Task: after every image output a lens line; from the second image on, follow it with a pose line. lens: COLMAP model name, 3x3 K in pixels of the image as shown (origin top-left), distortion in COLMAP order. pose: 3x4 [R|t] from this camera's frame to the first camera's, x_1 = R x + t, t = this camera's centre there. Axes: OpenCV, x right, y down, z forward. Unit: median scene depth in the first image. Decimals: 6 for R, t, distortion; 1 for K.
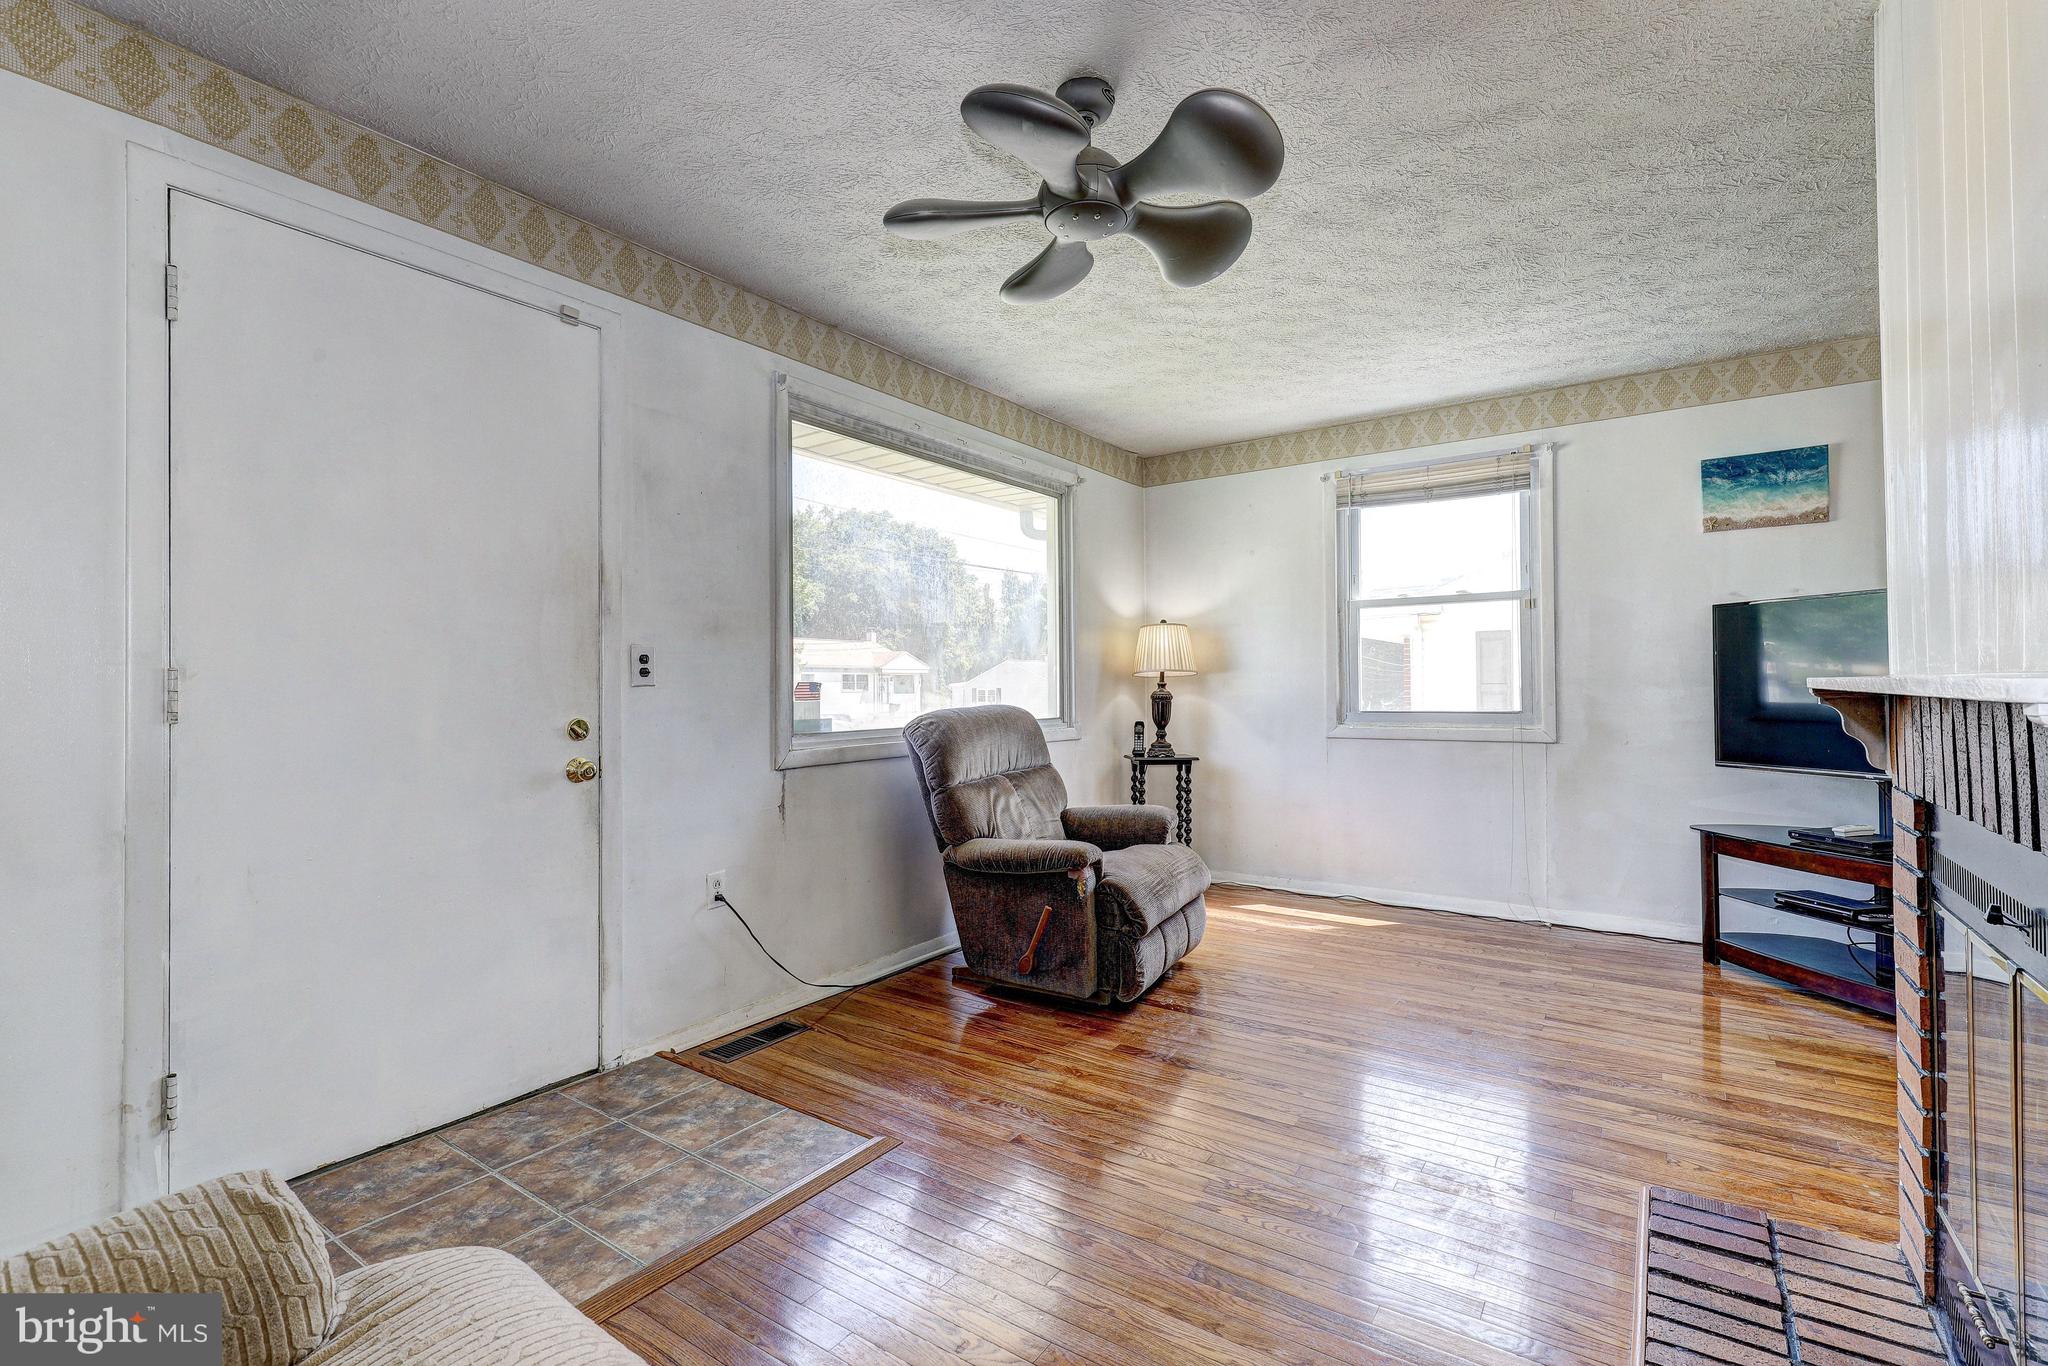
lens RADIAL K [[948.3, 0, 1021.4], [0, 948.3, 679.0], [0, 0, 1]] dist [0.001571, 0.000256]
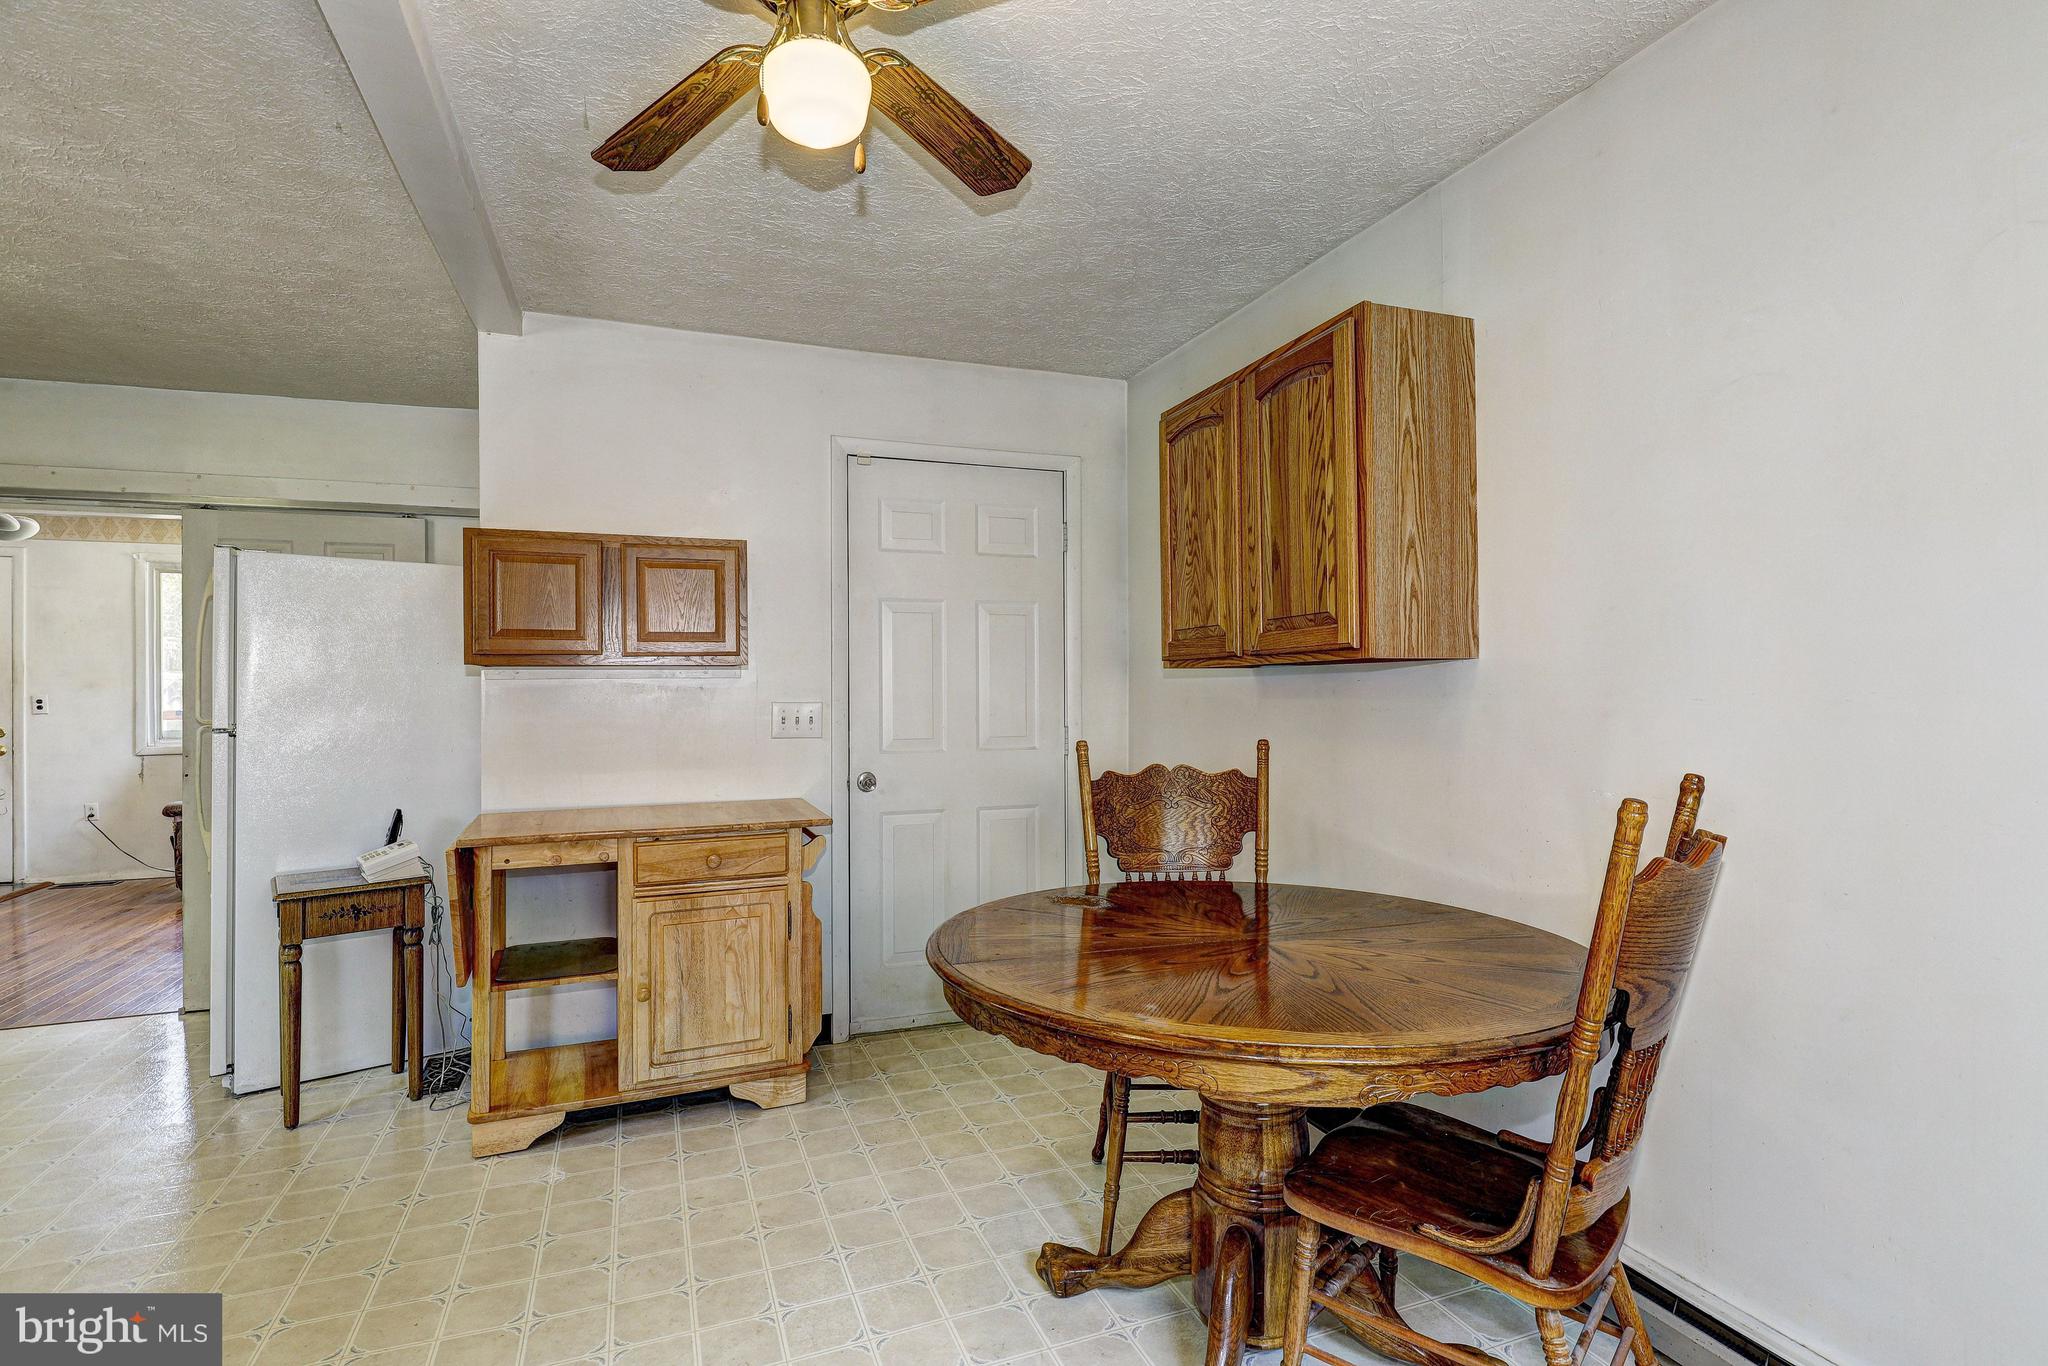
lens RADIAL K [[993.9, 0, 1026.8], [0, 993.9, 682.0], [0, 0, 1]] dist [-0.000937, -0.000139]
pose [[0.823566, -0.002759, -0.567214, 2.794835], [0.004904, 0.999985, 0.002256, -0.060819], [0.567199, -0.004639, 0.823568, 0.402649]]
